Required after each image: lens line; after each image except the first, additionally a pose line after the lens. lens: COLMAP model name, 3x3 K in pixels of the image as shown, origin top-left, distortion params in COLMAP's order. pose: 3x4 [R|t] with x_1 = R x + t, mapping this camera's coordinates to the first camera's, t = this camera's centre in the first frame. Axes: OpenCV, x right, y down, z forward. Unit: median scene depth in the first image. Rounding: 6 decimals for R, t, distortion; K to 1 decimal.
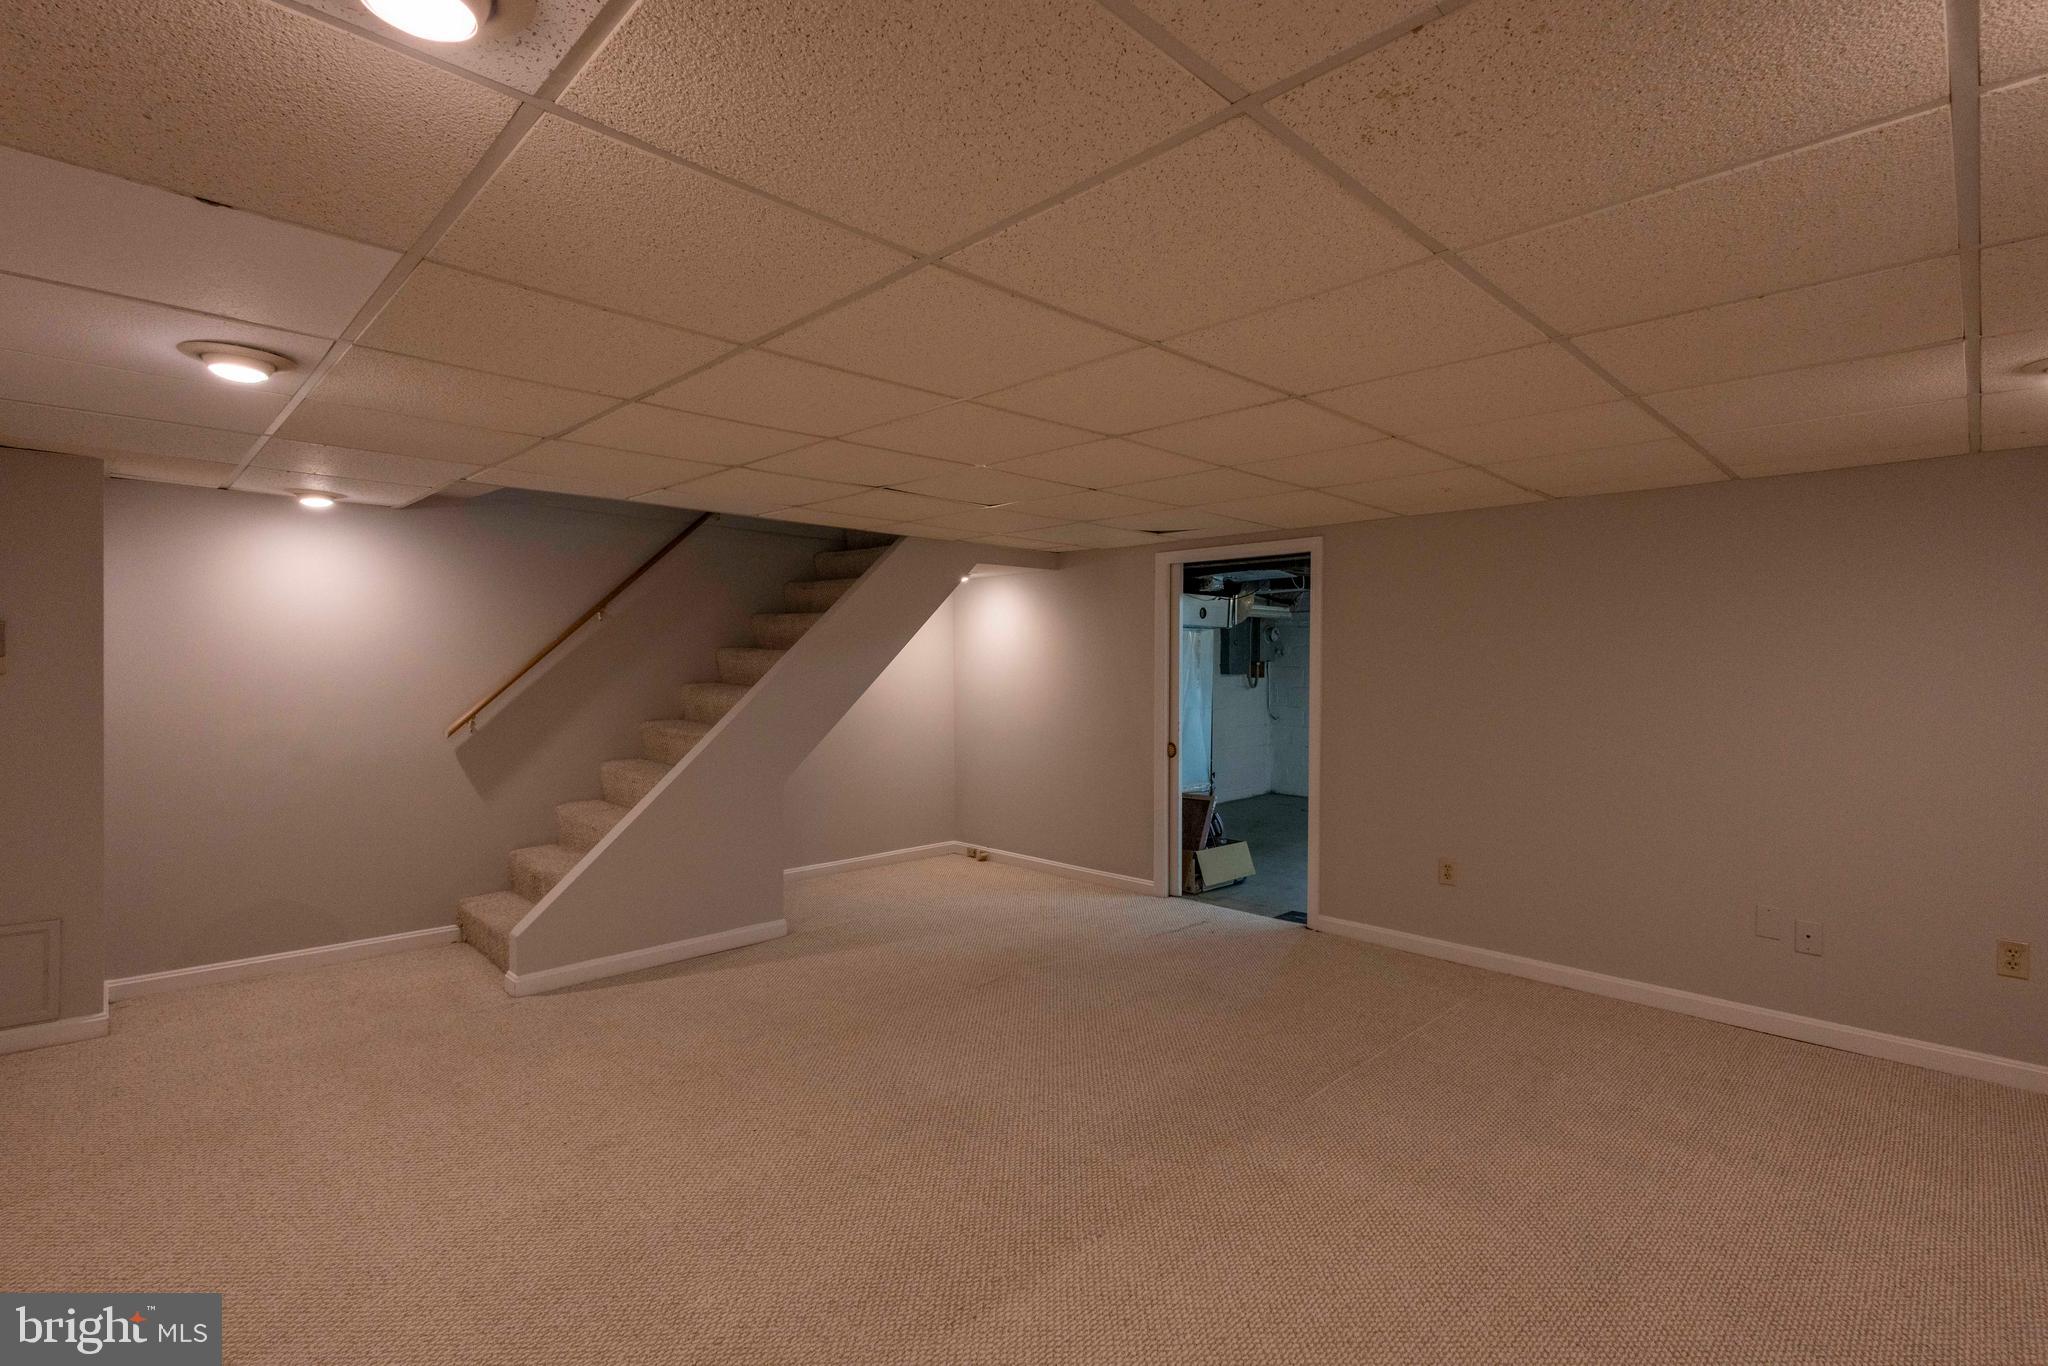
lens RADIAL K [[946.2, 0, 1026.7], [0, 946.2, 666.2], [0, 0, 1]] dist [0.004998, 0.000458]
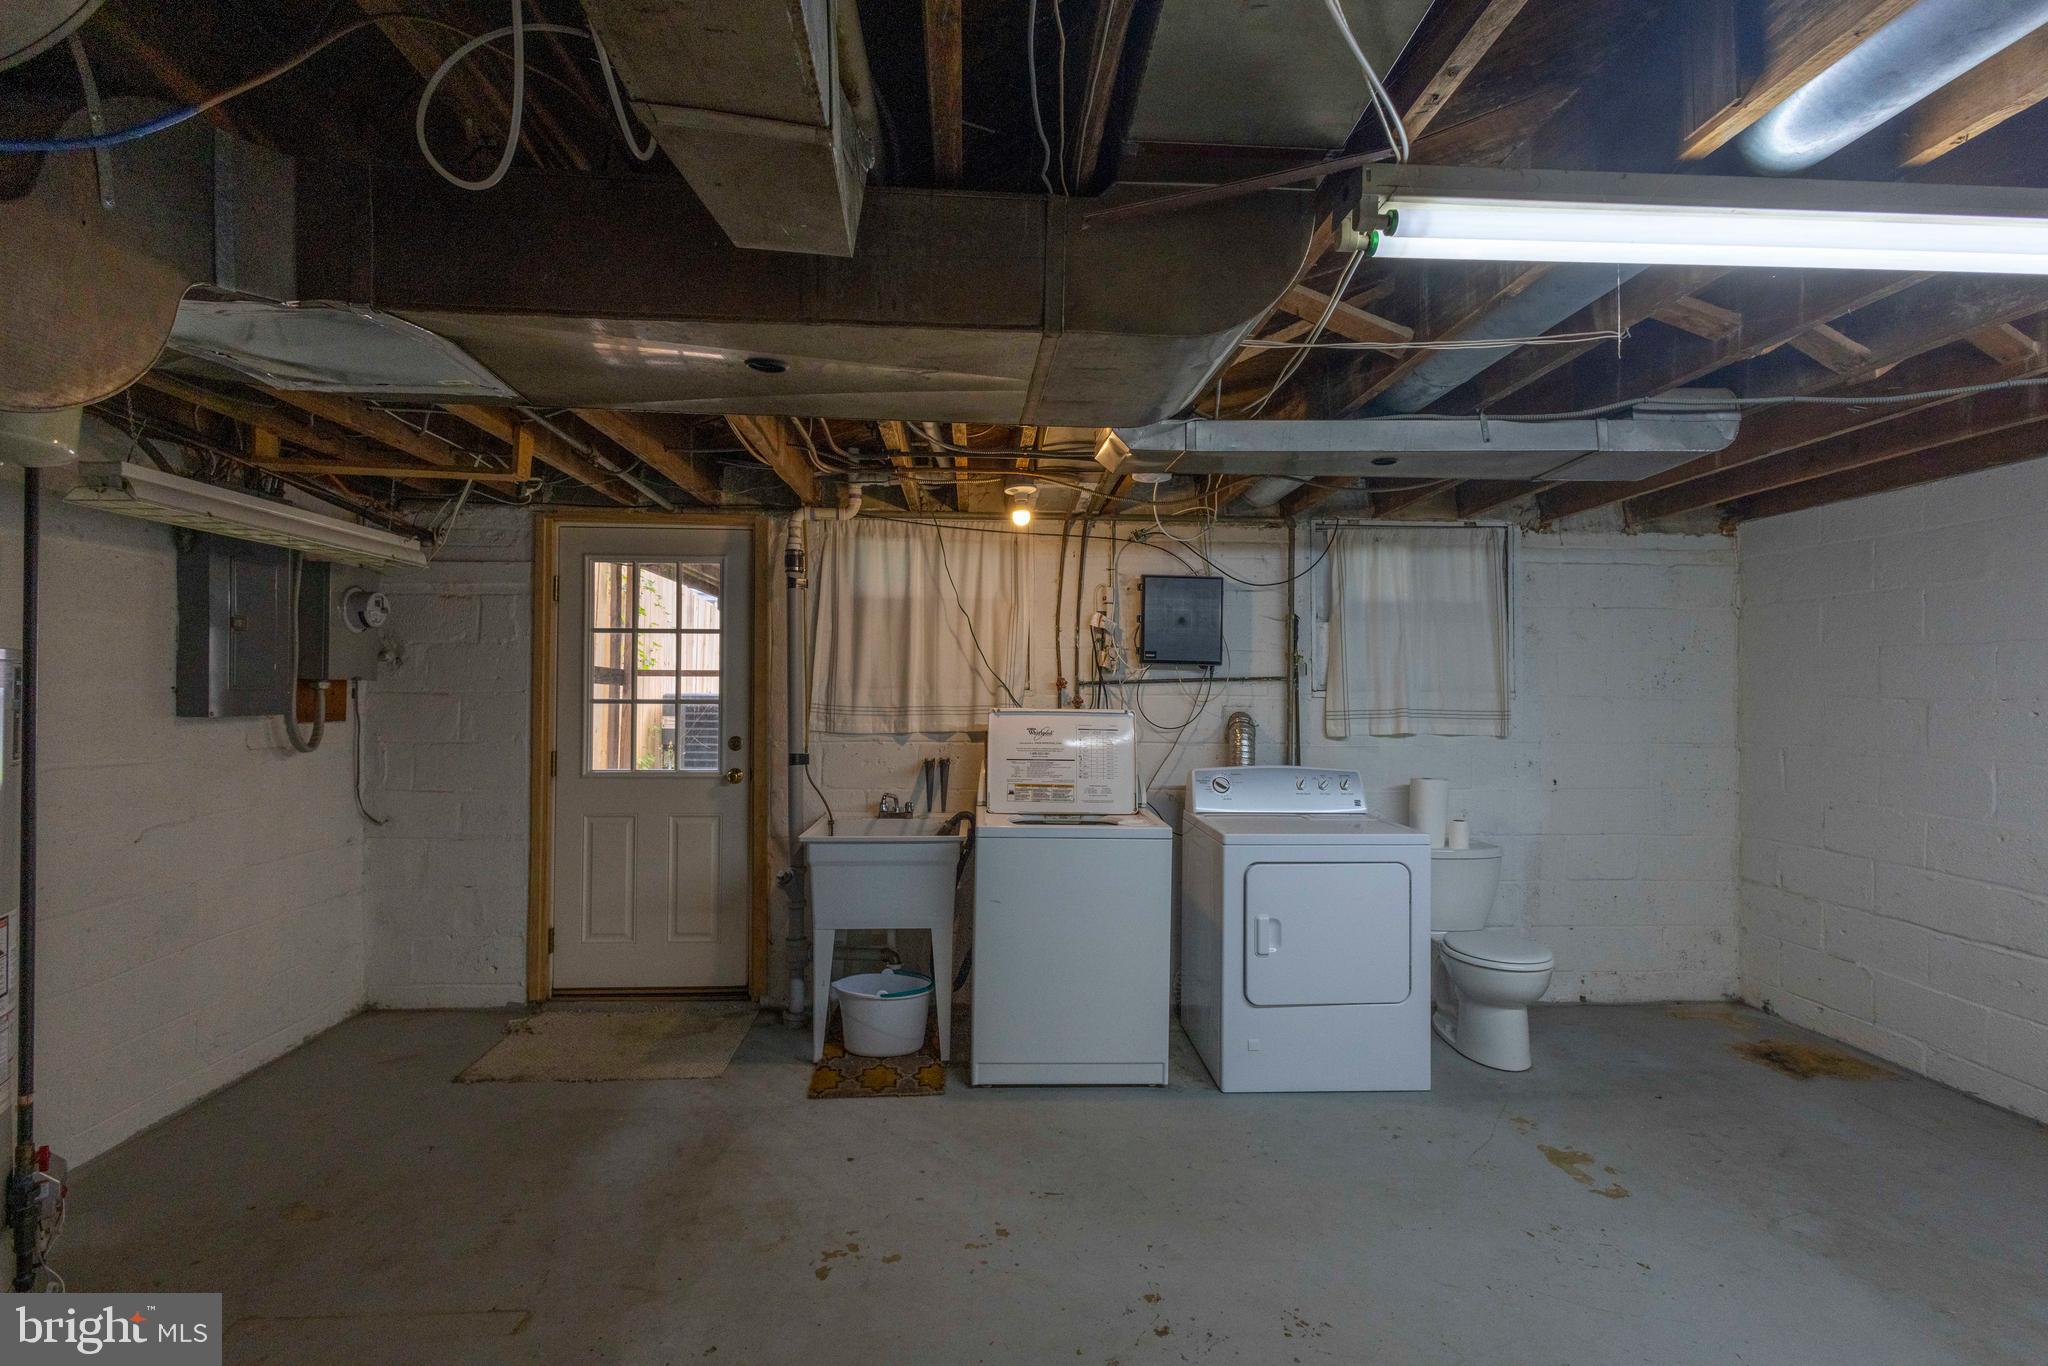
lens RADIAL K [[935.3, 0, 1026.5], [0, 935.3, 681.5], [0, 0, 1]] dist [0.004426, -0.000260]
pose [[0.665129, 0.004217, 0.746716, 0.159247], [0.000040, 0.999984, -0.005684, -0.002198], [-0.746728, 0.003811, 0.665118, 0.569168]]
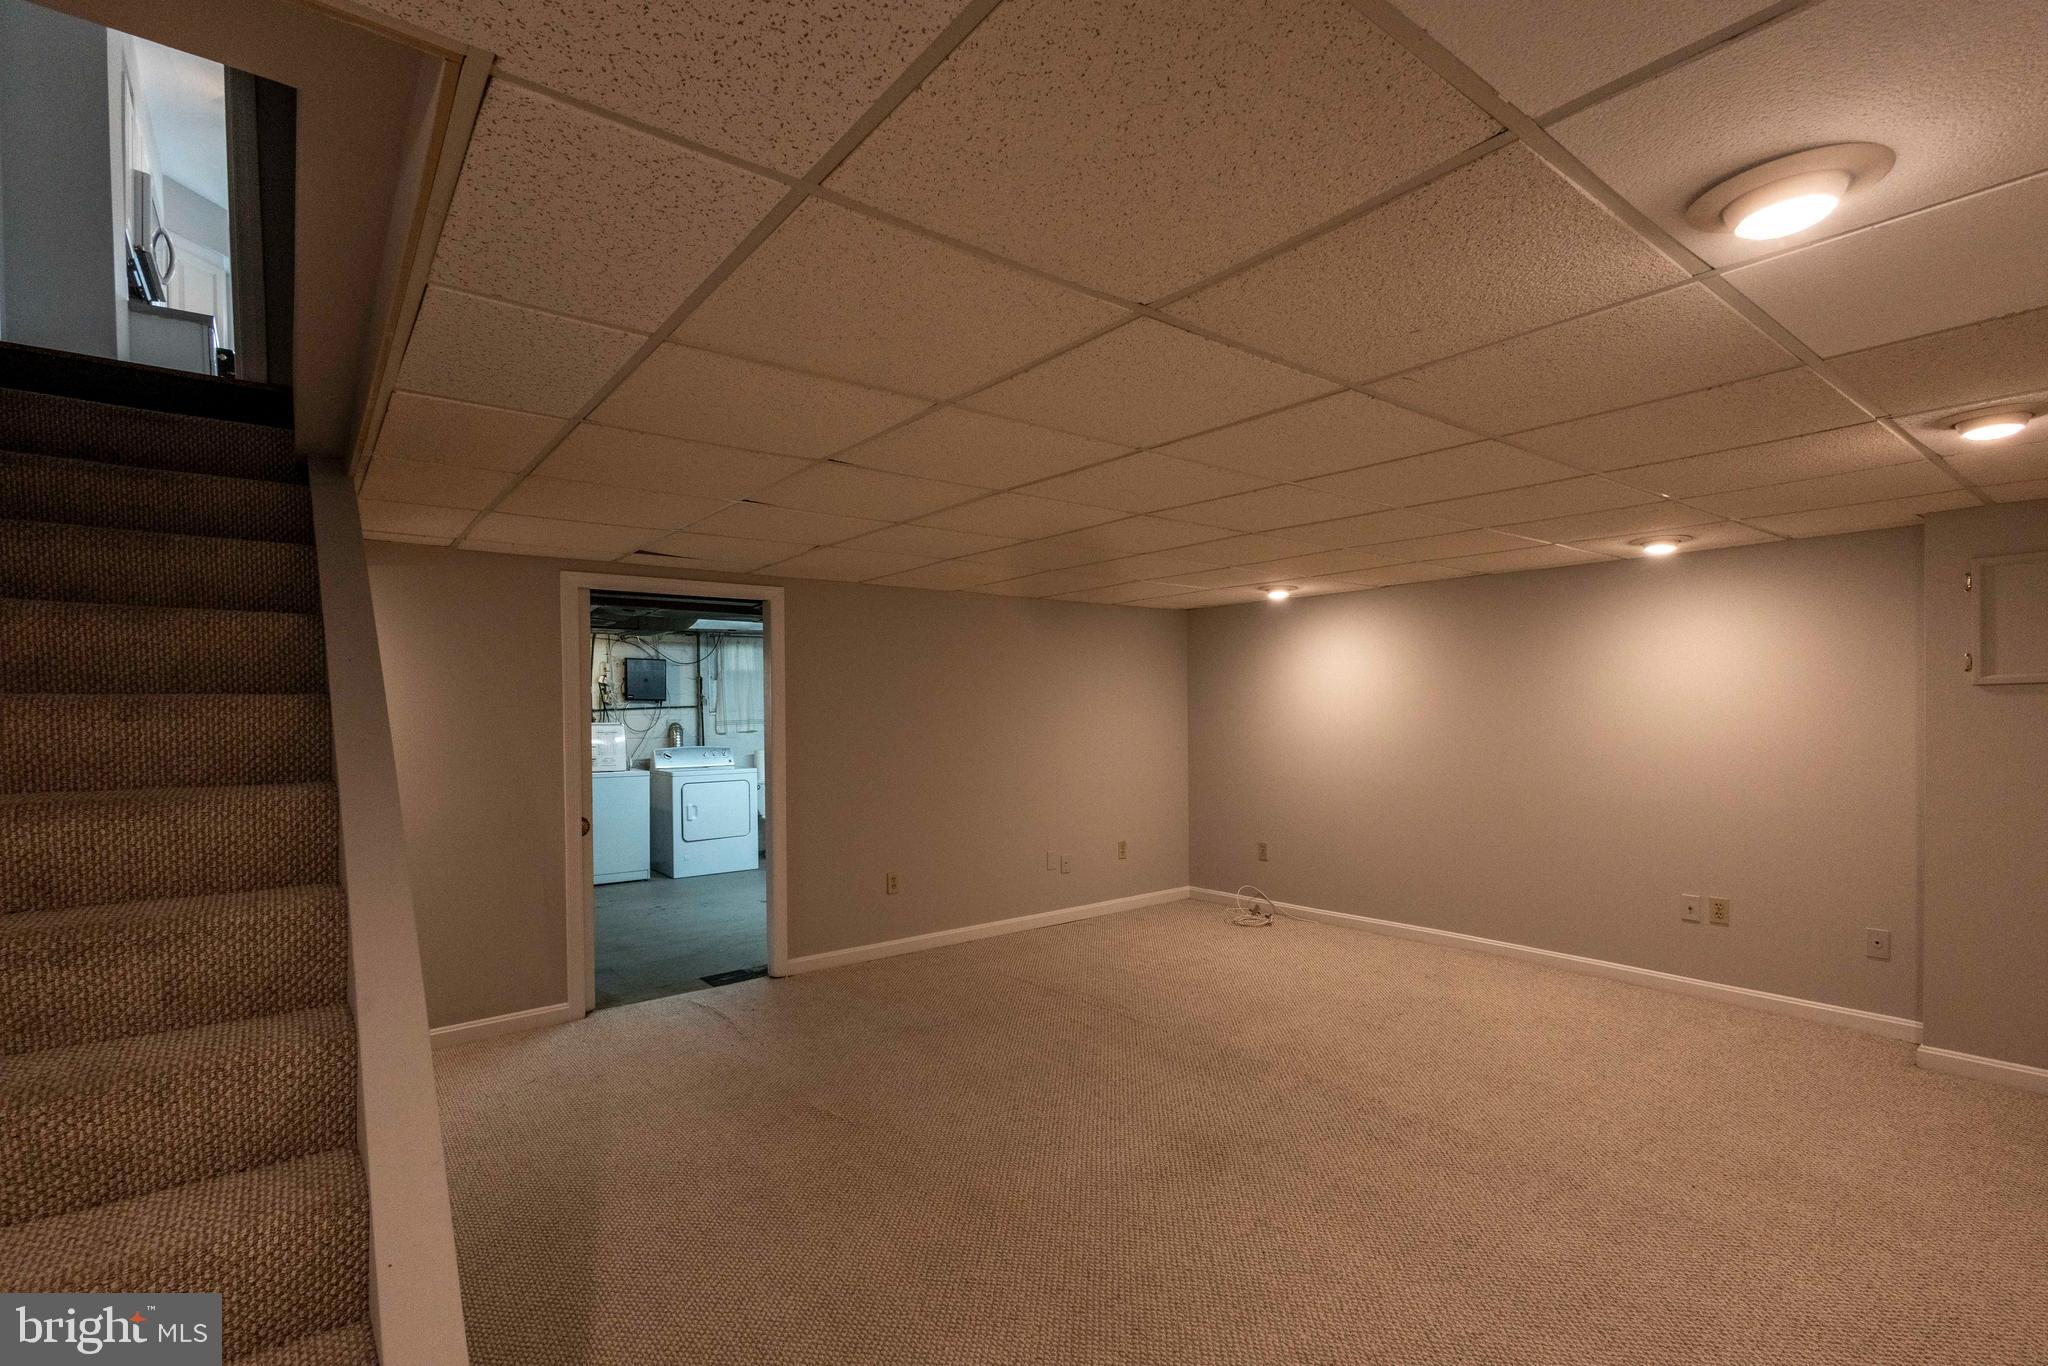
lens RADIAL K [[934.2, 0, 1029.3], [0, 934.2, 725.1], [0, 0, 1]] dist [0.001860, -0.000017]
pose [[0.111756, -0.024837, 0.993425, -0.340439], [0.013747, 0.999631, 0.023445, -0.005092], [-0.993641, 0.011037, 0.112056, 0.327174]]
